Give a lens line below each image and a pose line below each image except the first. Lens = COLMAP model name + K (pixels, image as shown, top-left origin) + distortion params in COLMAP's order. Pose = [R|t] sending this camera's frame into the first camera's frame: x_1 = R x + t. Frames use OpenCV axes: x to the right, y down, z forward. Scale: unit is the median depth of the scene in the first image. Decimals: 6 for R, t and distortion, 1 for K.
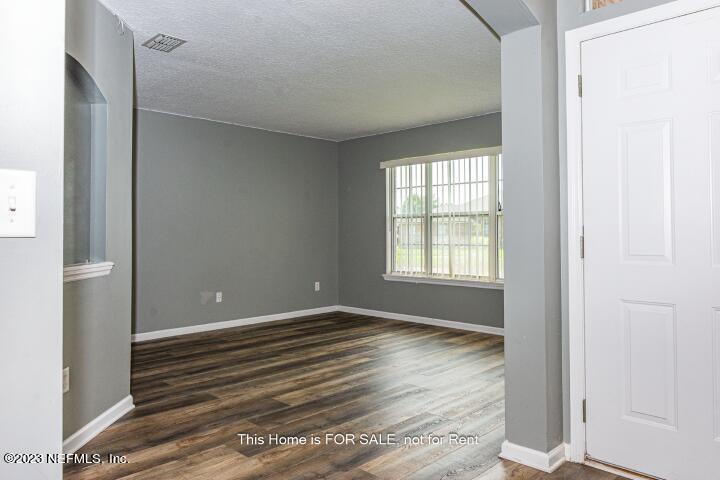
lens RADIAL K [[511.8, 0, 359.3], [0, 511.8, 217.5], [0, 0, 1]] dist [0.003387, 0.001097]
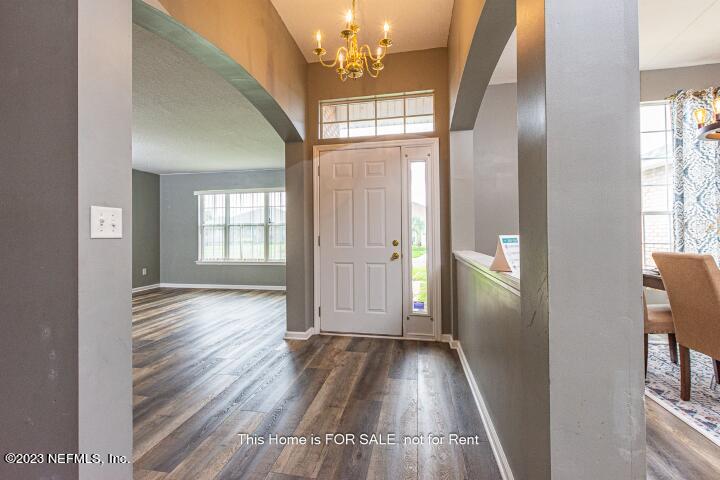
lens RADIAL K [[322.4, 0, 358.1], [0, 322.4, 228.9], [0, 0, 1]] dist [0.000244, 0.000175]
pose [[0.828026, 0.004447, 0.560672, -0.110654], [-0.010928, 0.999907, 0.008209, -0.004556], [-0.560583, -0.012925, 0.827997, -0.139243]]
